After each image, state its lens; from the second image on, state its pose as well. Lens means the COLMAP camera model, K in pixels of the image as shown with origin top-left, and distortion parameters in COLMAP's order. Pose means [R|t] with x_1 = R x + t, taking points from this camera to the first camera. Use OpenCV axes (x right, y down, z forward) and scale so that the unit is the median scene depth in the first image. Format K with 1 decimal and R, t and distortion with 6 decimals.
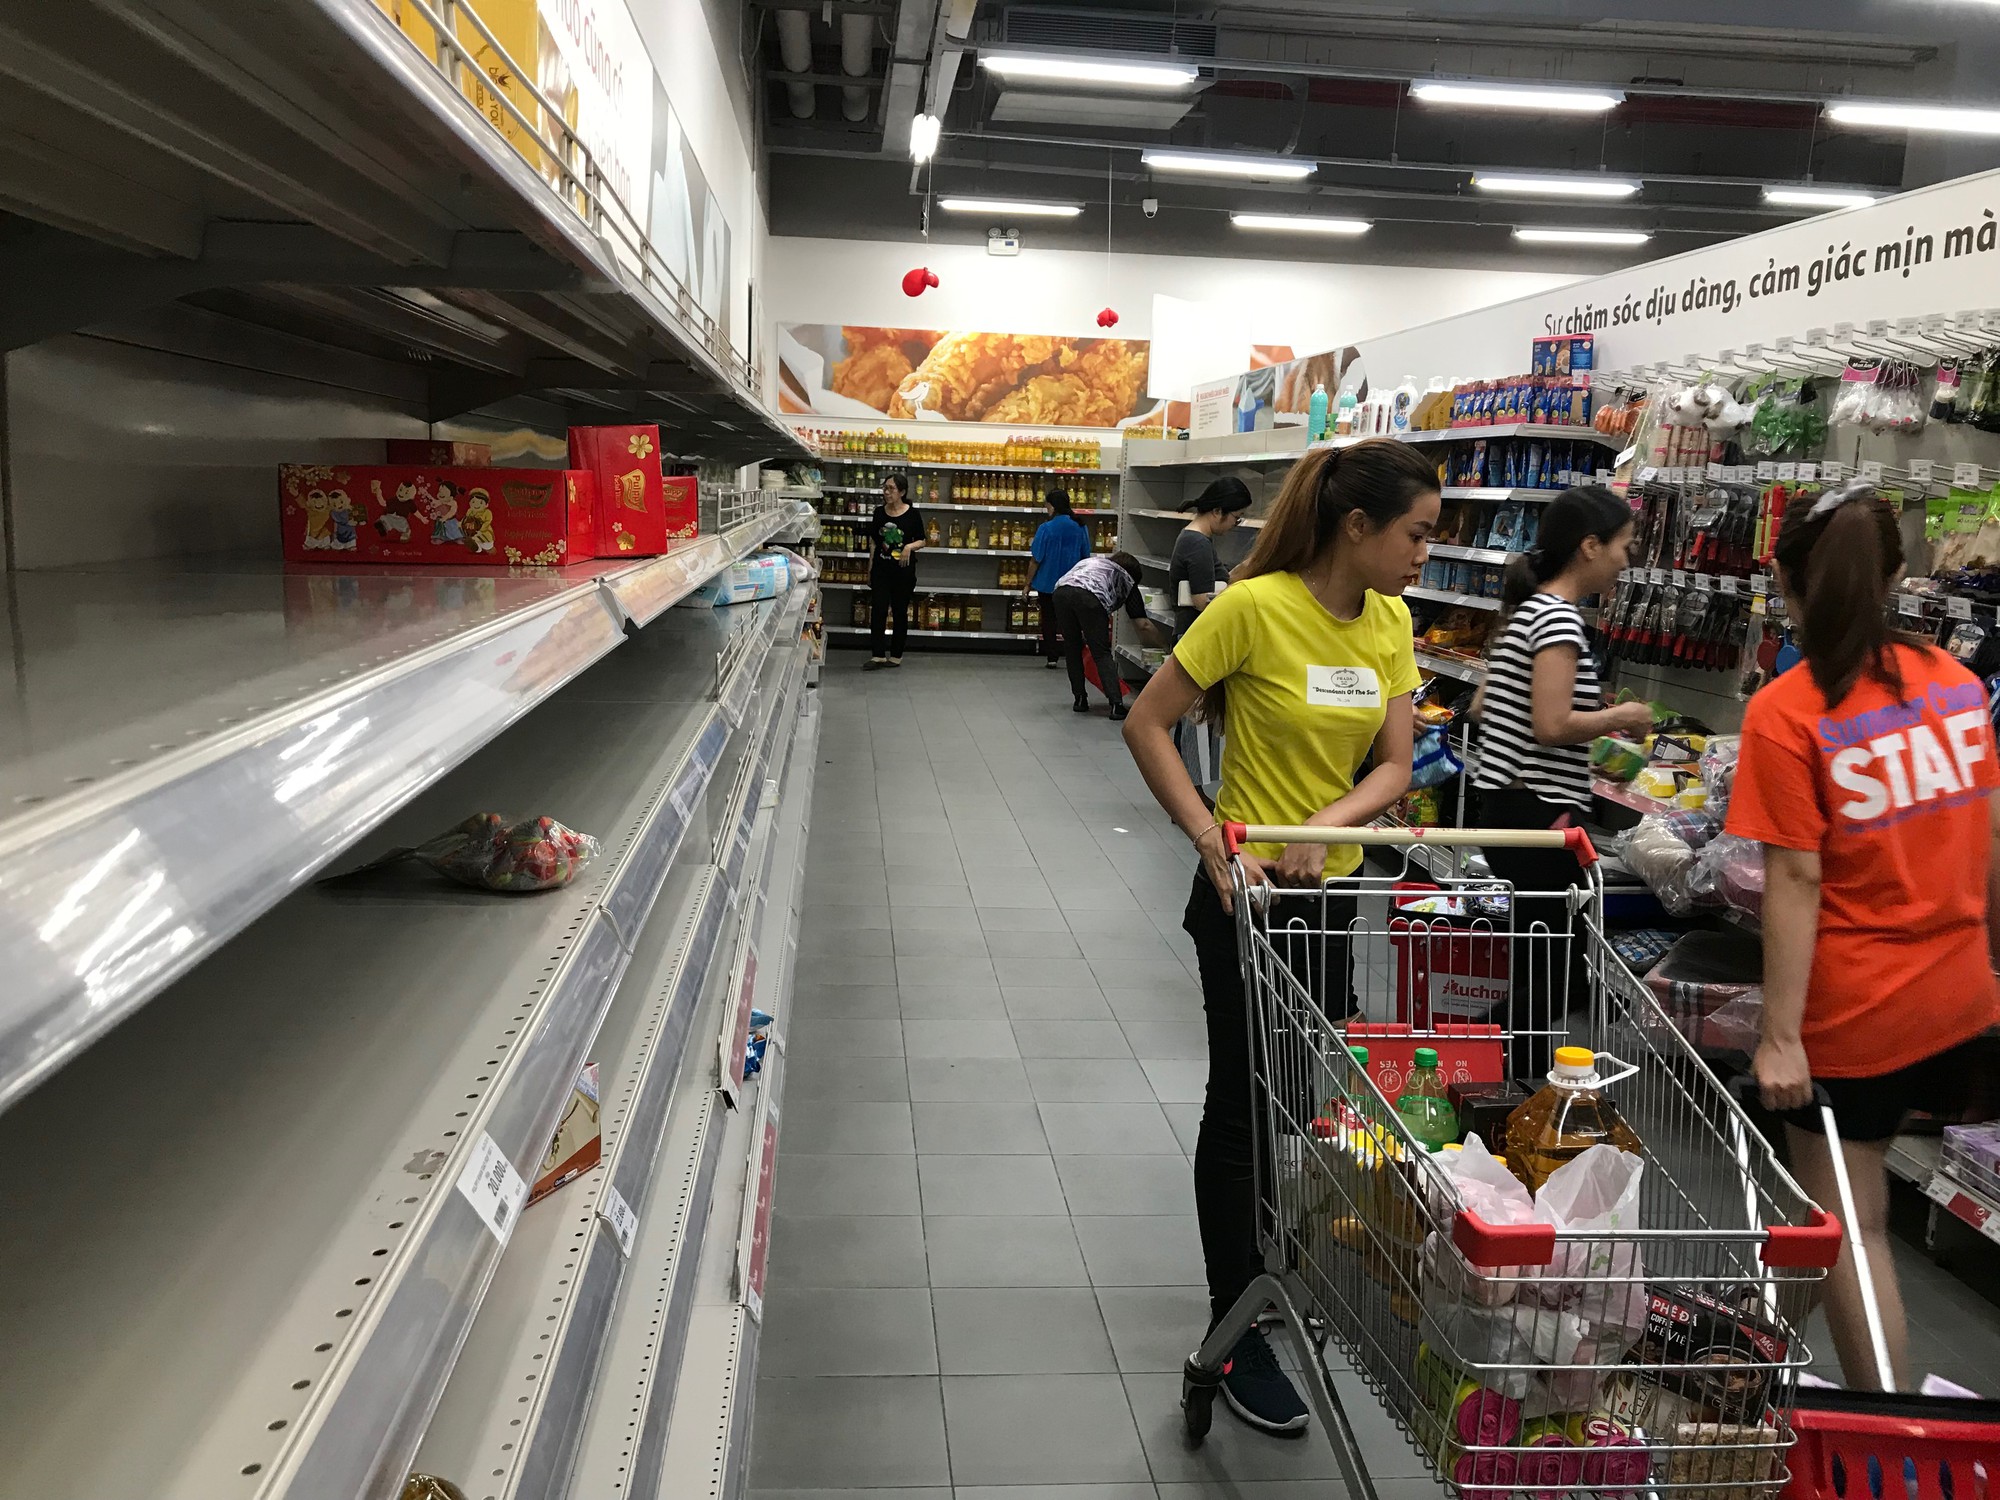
lens RADIAL K [[1635.5, 0, 1000.0], [0, 1635.5, 750.0], [0, 0, 1]] dist [0.000288, 0.000658]
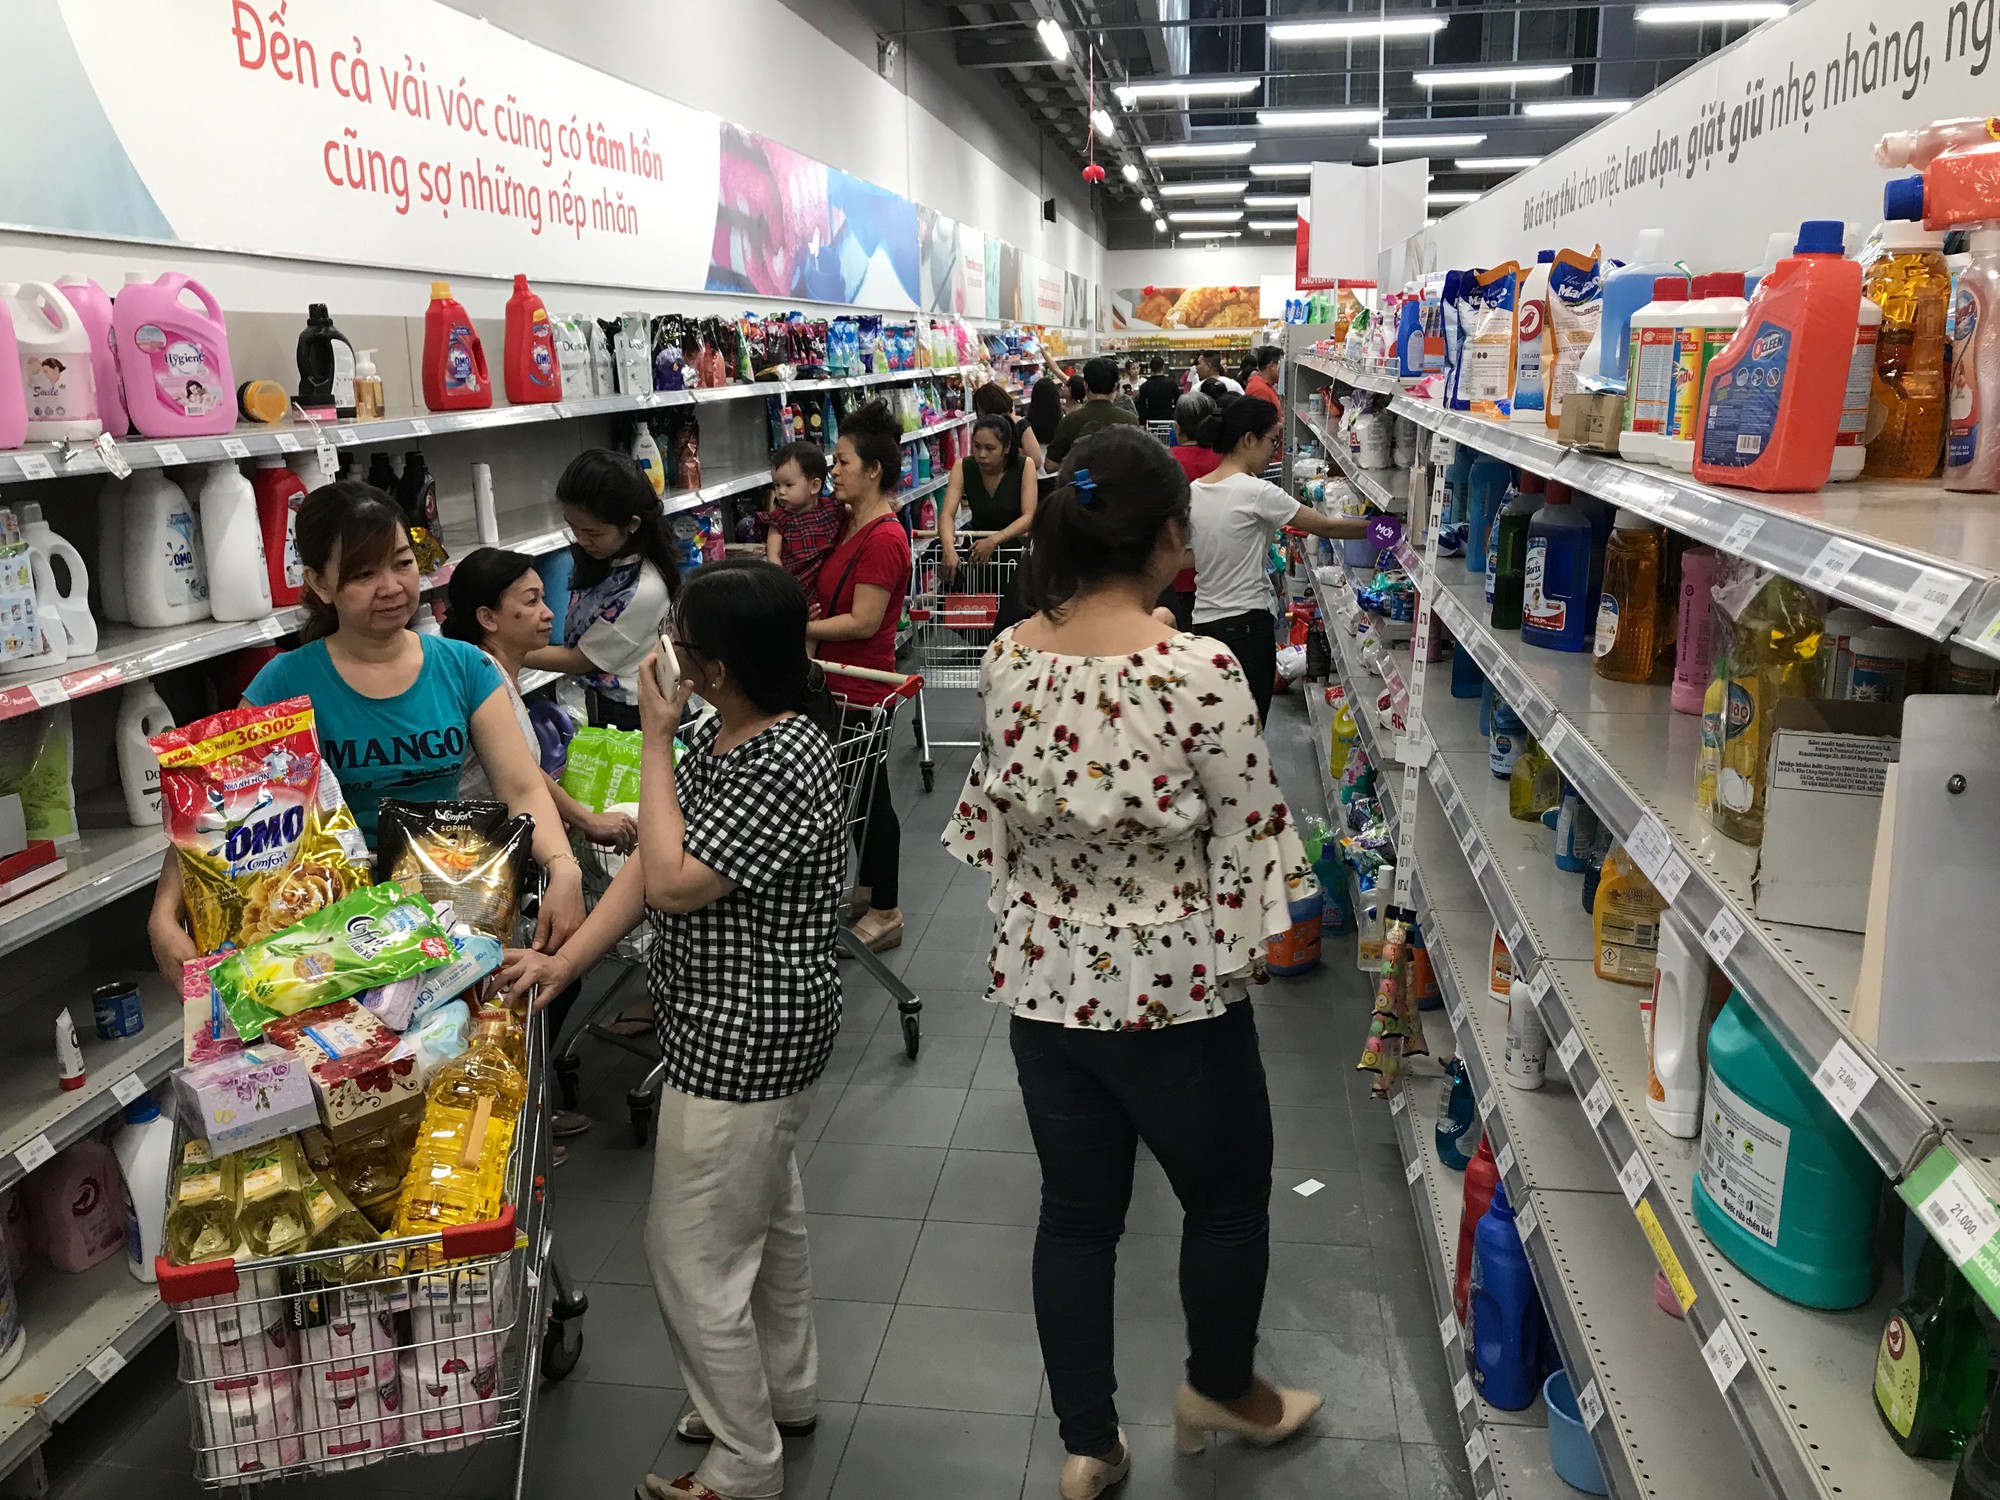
lens RADIAL K [[1635.5, 0, 1000.0], [0, 1635.5, 750.0], [0, 0, 1]] dist [0.000288, 0.000658]
pose [[0.972176, 0.004432, -0.234210, 0.245740], [0.014644, 0.996716, 0.079646, 0.192144], [0.233793, -0.080860, 0.968918, -1.280438]]
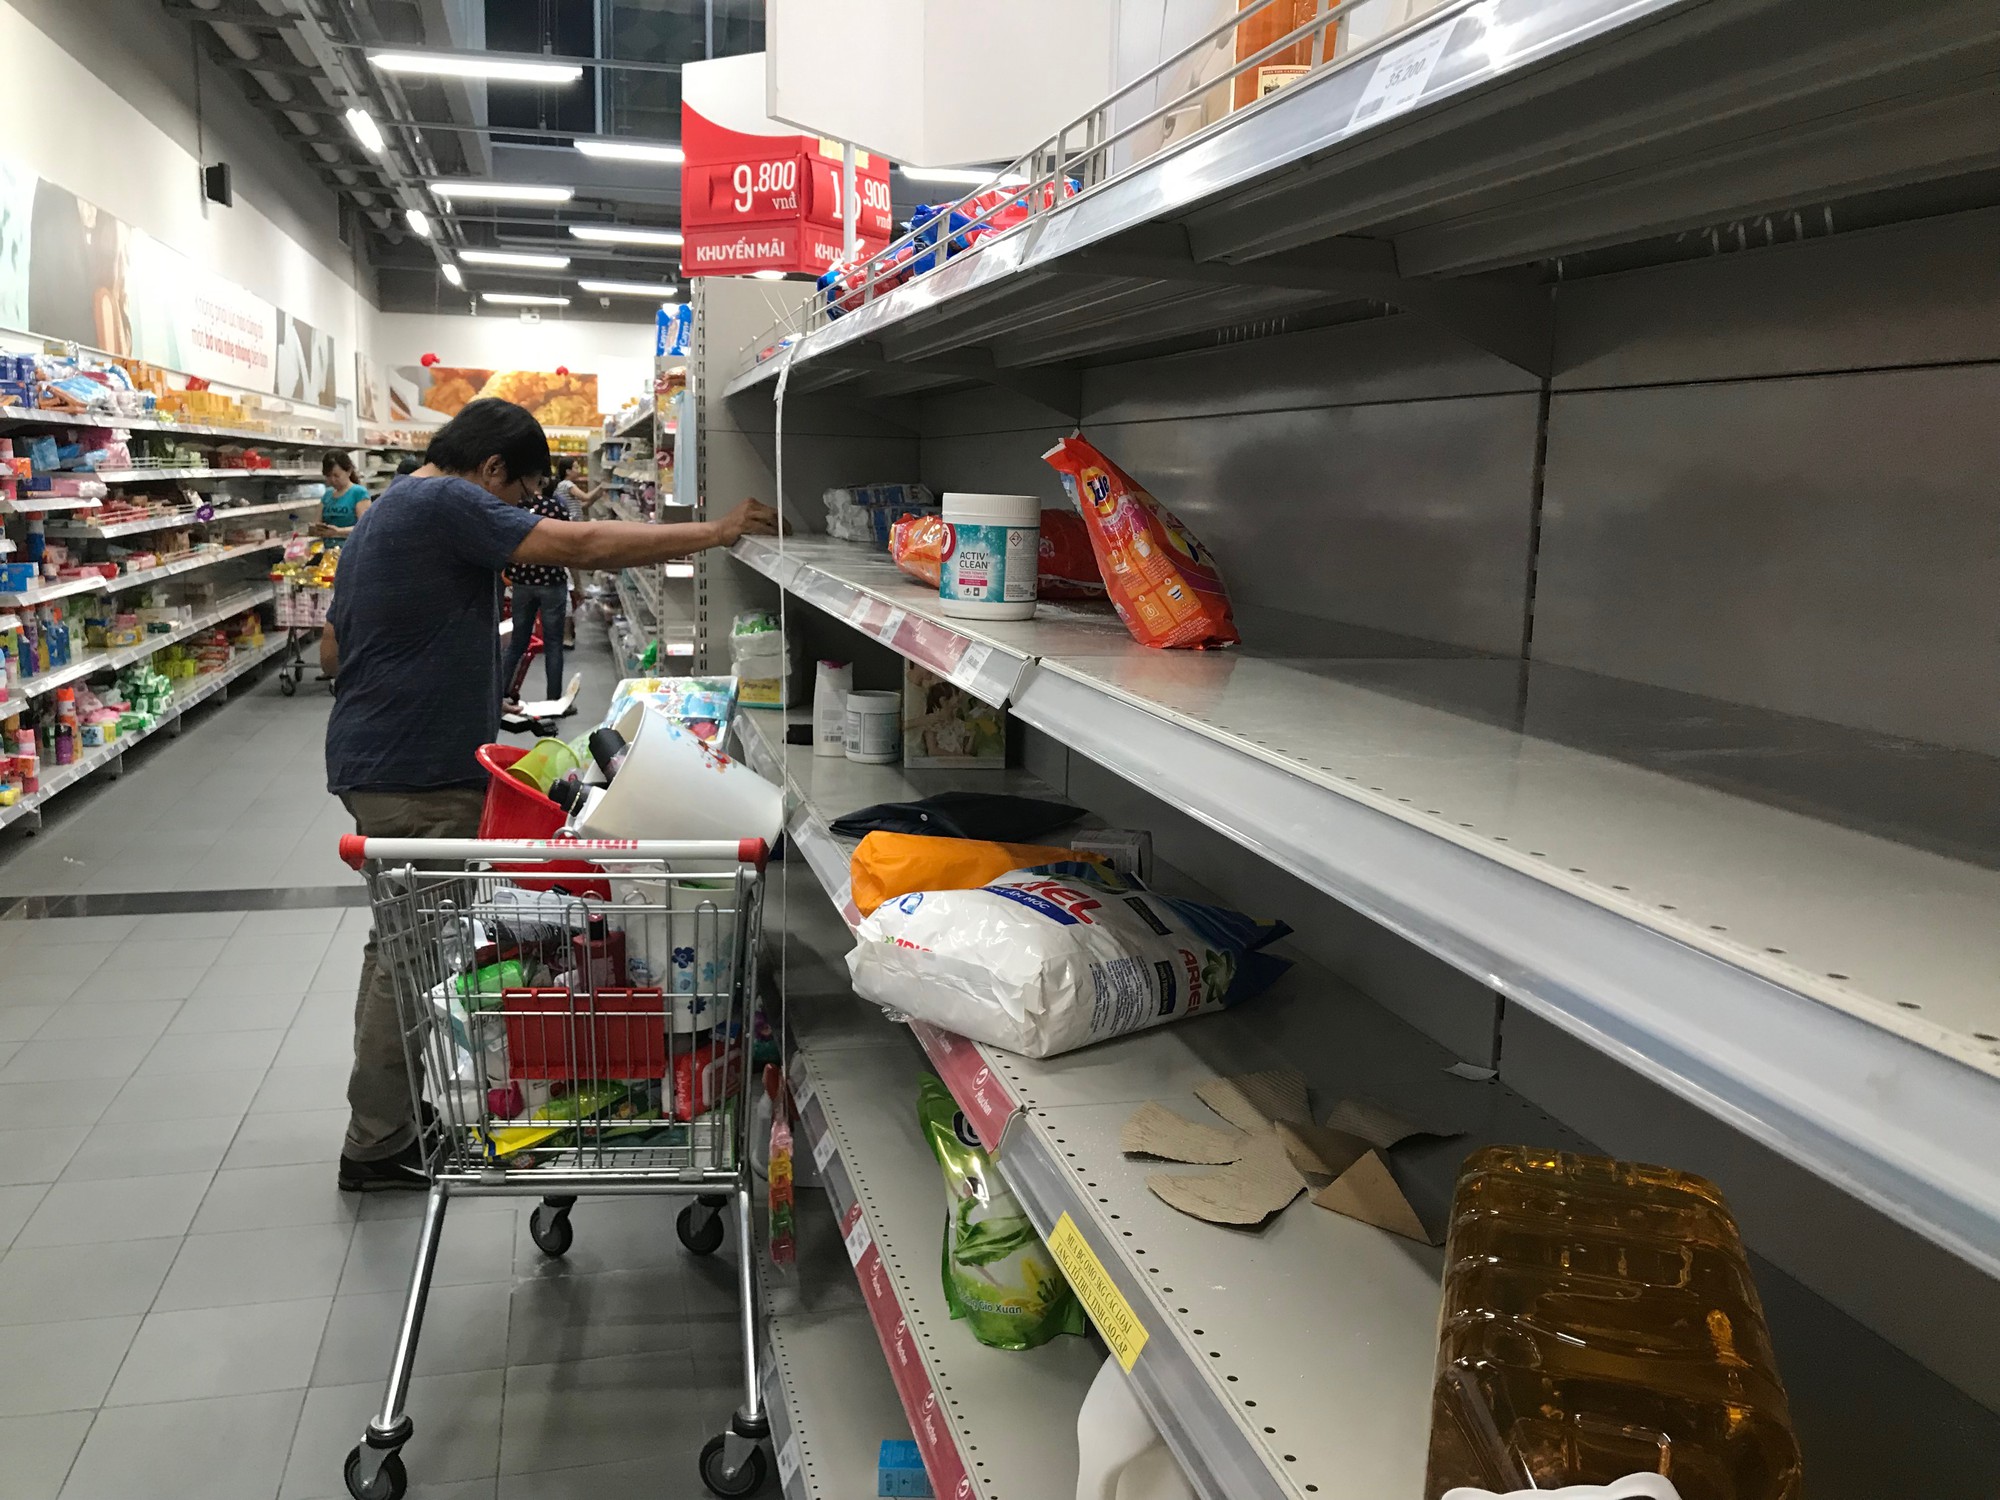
lens RADIAL K [[1635.5, 0, 1000.0], [0, 1635.5, 750.0], [0, 0, 1]] dist [0.000288, 0.000658]
pose [[0.987005, -0.034256, 0.156993, 0.196528], [0.031963, 0.999343, 0.017109, 0.115194], [-0.157476, -0.011869, 0.987451, -0.714430]]
